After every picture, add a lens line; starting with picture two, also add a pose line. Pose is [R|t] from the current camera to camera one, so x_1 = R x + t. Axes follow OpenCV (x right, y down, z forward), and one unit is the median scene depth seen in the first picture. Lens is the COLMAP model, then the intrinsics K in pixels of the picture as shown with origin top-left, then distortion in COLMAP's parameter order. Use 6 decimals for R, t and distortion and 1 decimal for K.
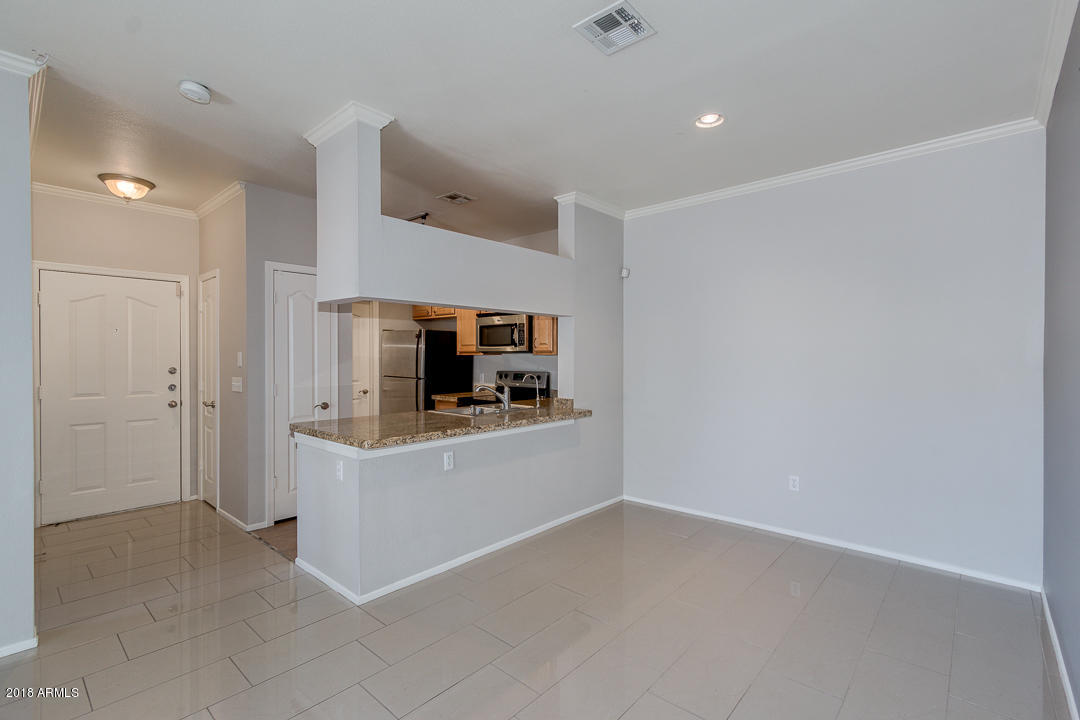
lens RADIAL K [[497.2, 0, 547.4], [0, 497.2, 361.1], [0, 0, 1]] dist [0.006039, -0.003648]
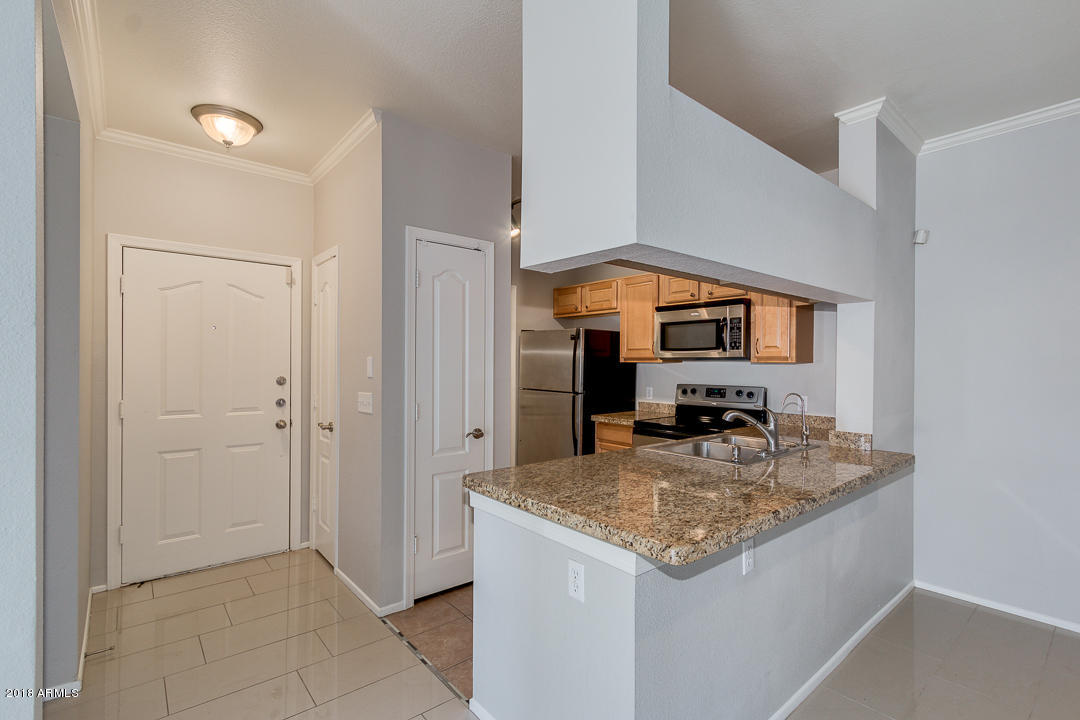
lens RADIAL K [[497.2, 0, 549.4], [0, 497.2, 366.1], [0, 0, 1]] dist [0.006039, -0.003648]
pose [[0.990064, 0.006349, -0.140474, -0.237661], [-0.006960, 0.999968, -0.003858, -0.003486], [0.140445, 0.004797, 0.990077, 0.301052]]
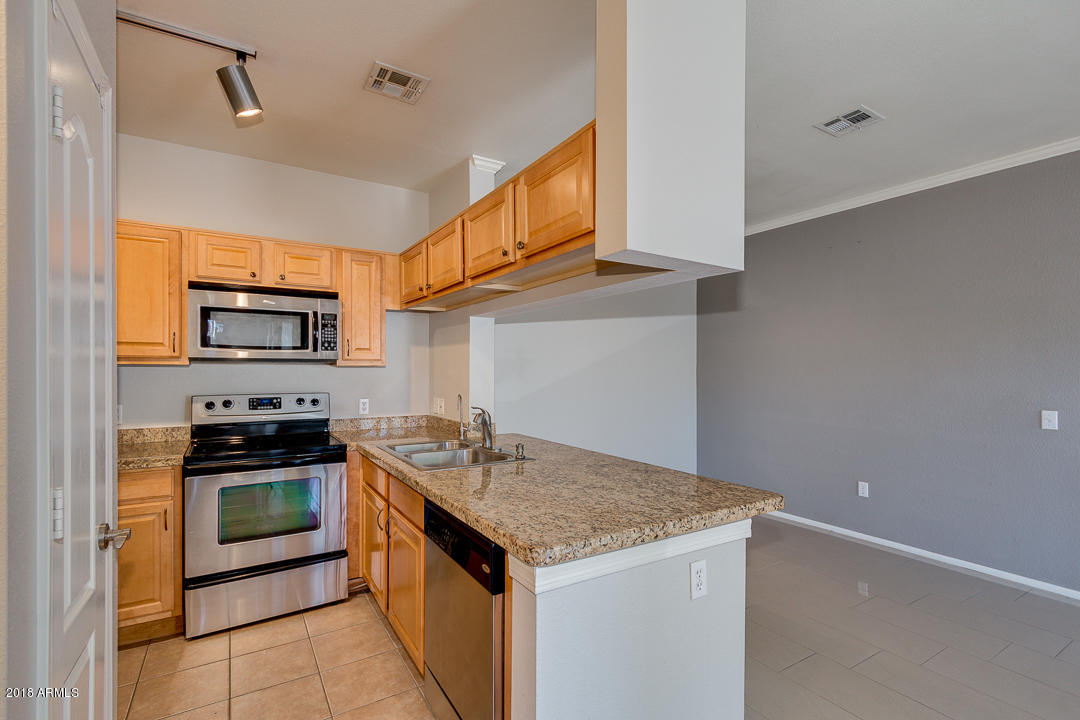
lens RADIAL K [[497.2, 0, 535.8], [0, 497.2, 374.0], [0, 0, 1]] dist [0.006039, -0.003648]
pose [[0.288780, -0.006220, 0.957375, -0.628486], [0.007051, 0.999966, 0.004370, -0.003324], [-0.957370, 0.005489, 0.288814, 0.648822]]
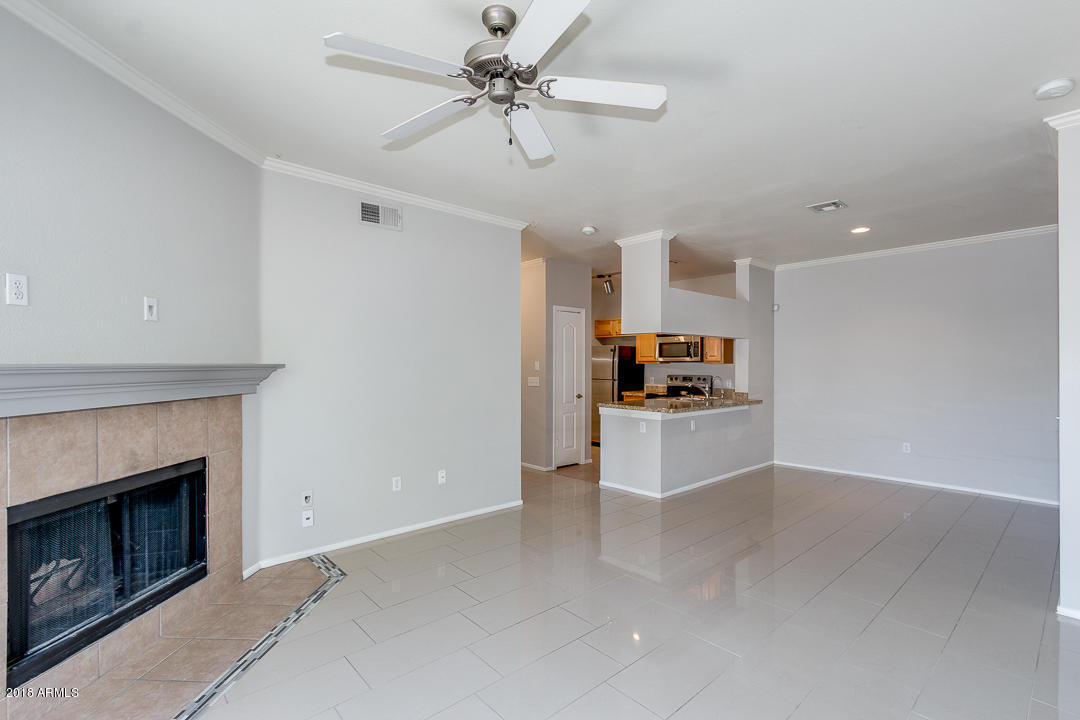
lens RADIAL K [[497.2, 0, 546.6], [0, 497.2, 365.7], [0, 0, 1]] dist [0.006039, -0.003648]
pose [[0.993943, 0.002728, -0.109865, -0.363406], [-0.003522, 0.999969, -0.007034, 0.005739], [0.109842, 0.007379, 0.993922, -0.541053]]
